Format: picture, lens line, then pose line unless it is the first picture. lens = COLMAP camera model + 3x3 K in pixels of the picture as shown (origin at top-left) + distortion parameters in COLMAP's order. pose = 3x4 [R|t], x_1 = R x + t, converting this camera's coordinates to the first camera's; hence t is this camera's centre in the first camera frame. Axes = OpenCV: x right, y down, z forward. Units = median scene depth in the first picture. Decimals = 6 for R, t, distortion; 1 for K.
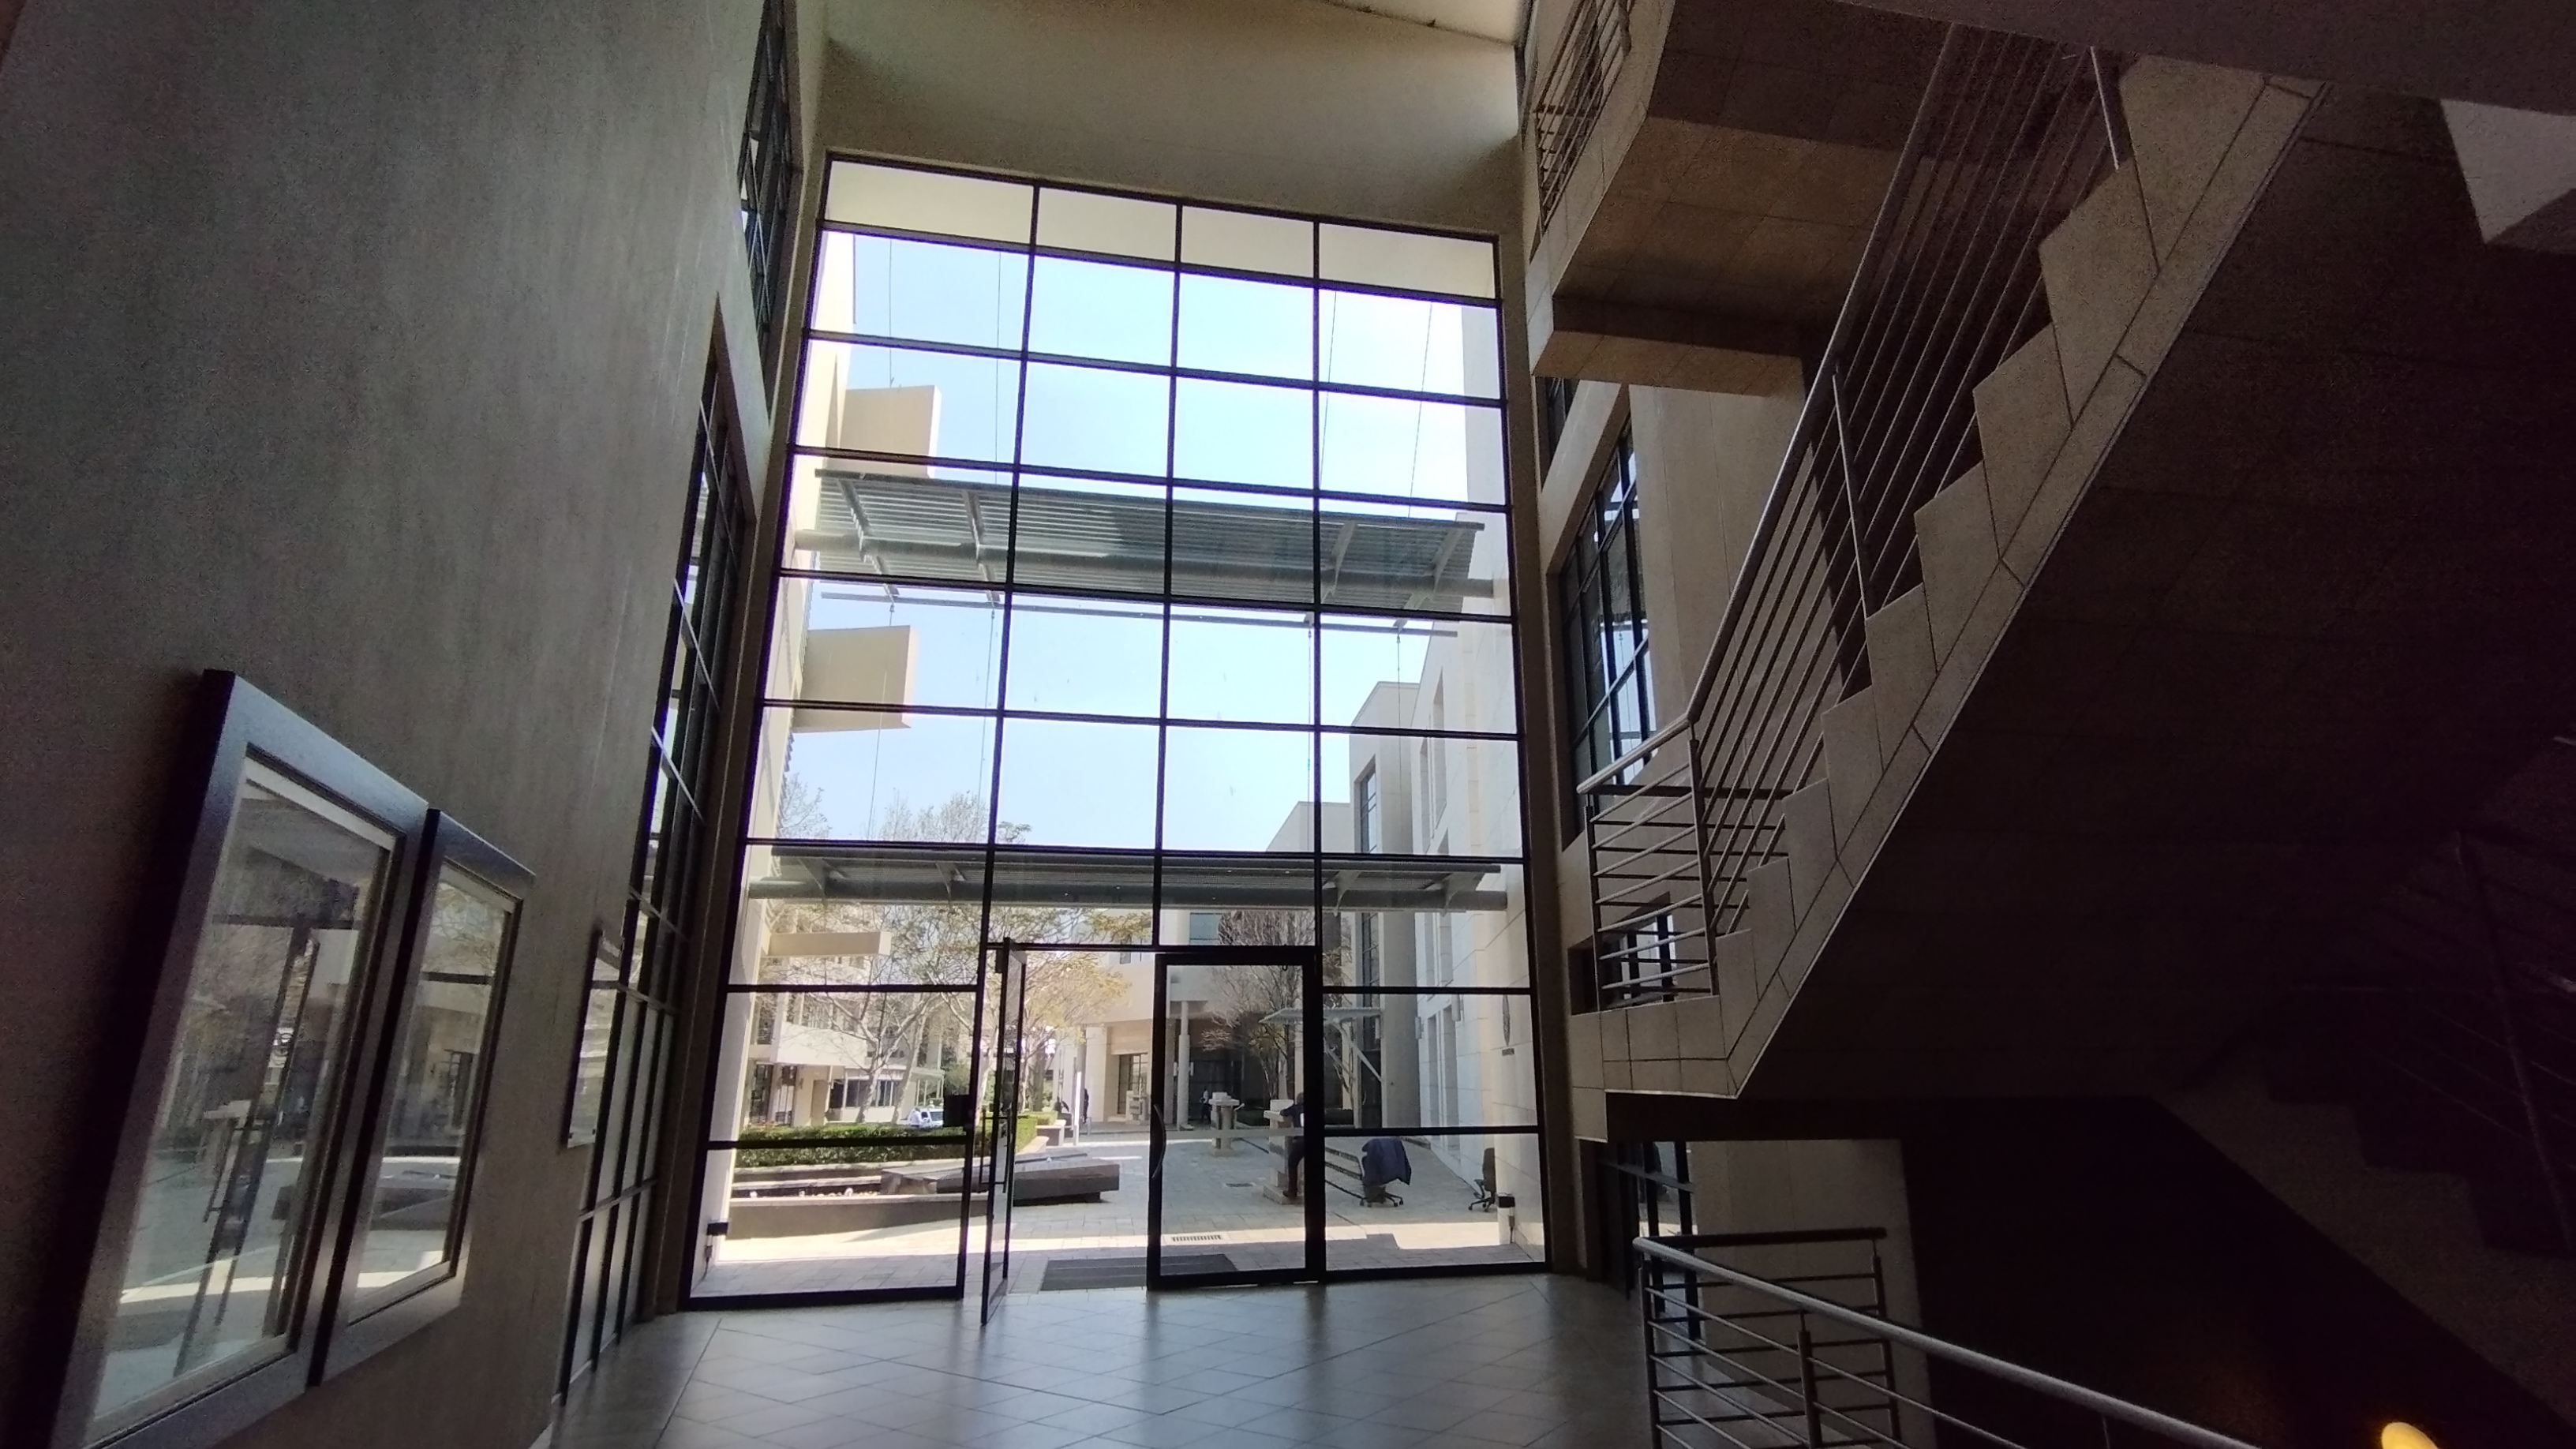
lens RADIAL K [[1210.1, 0, 1345.6], [0, 1210.1, 734.9], [0, 0, 1]] dist [0.002169, 0.000160]
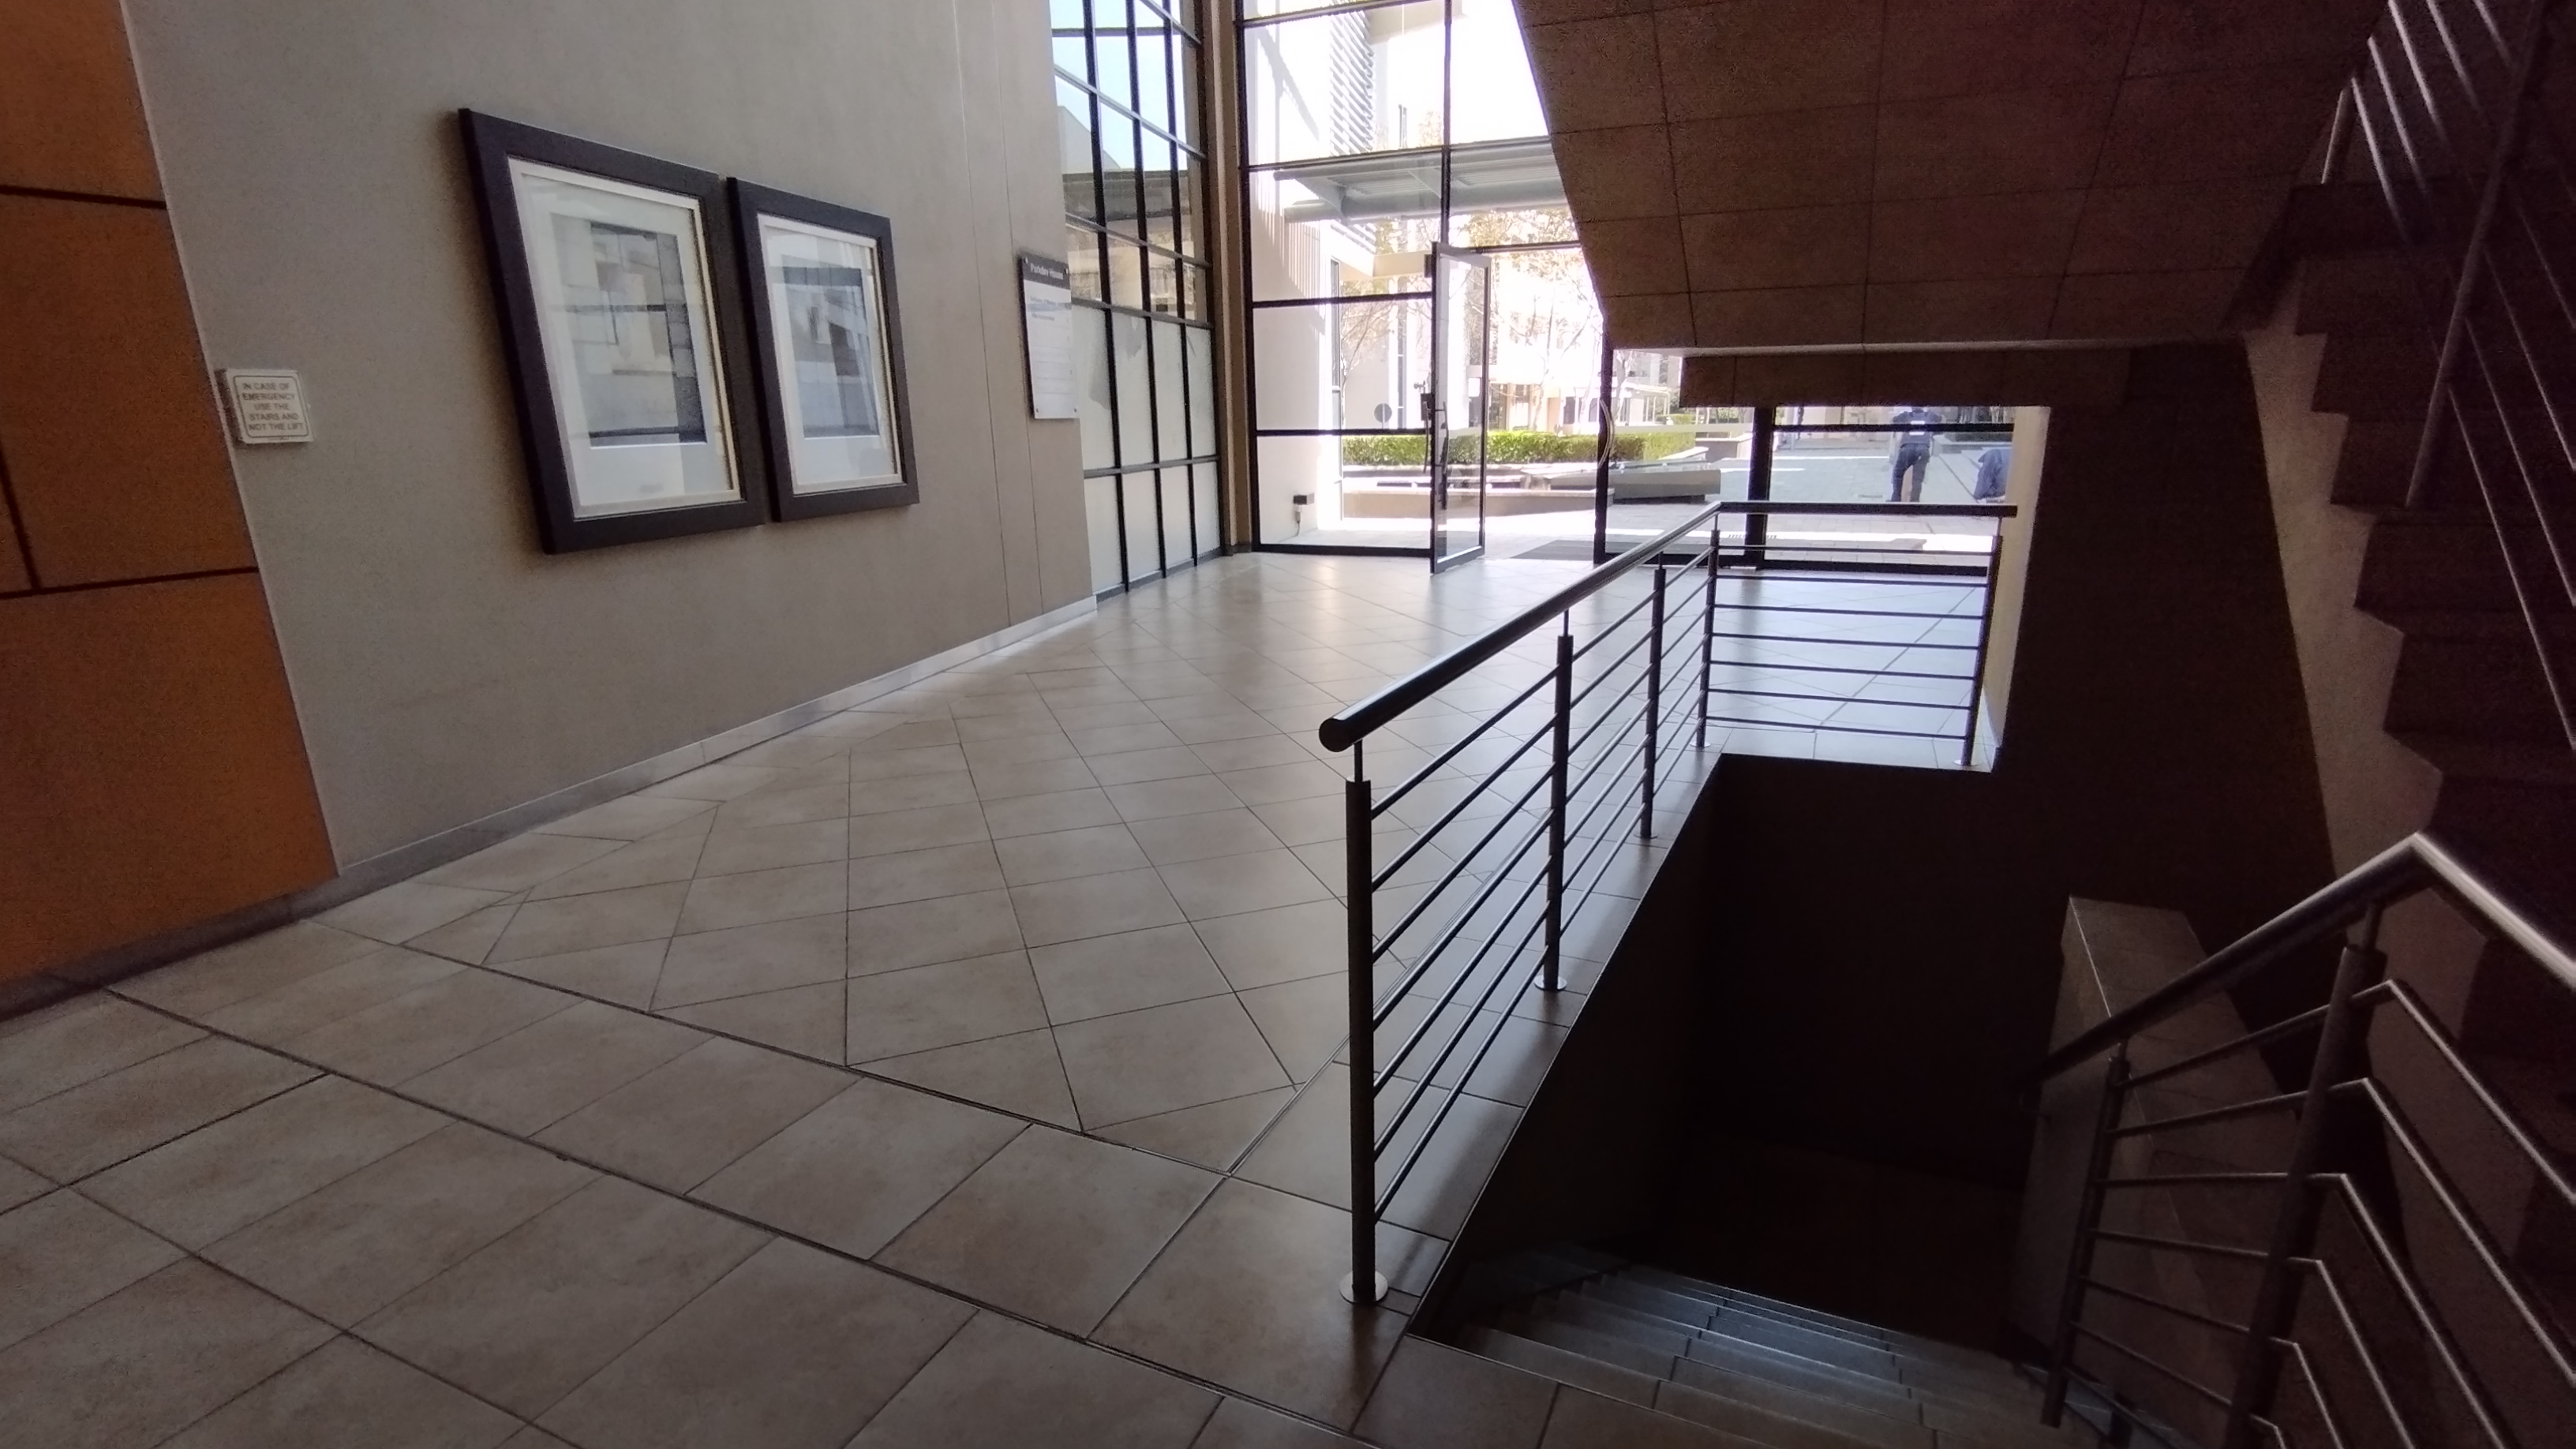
lens RADIAL K [[1210.1, 0, 1345.6], [0, 1210.1, 734.9], [0, 0, 1]] dist [0.002169, 0.000160]
pose [[0.850738, 0.139782, -0.506661, 0.221779], [0.145672, 0.863512, 0.482832, 0.012131], [0.504999, -0.484569, 0.714261, -0.012587]]
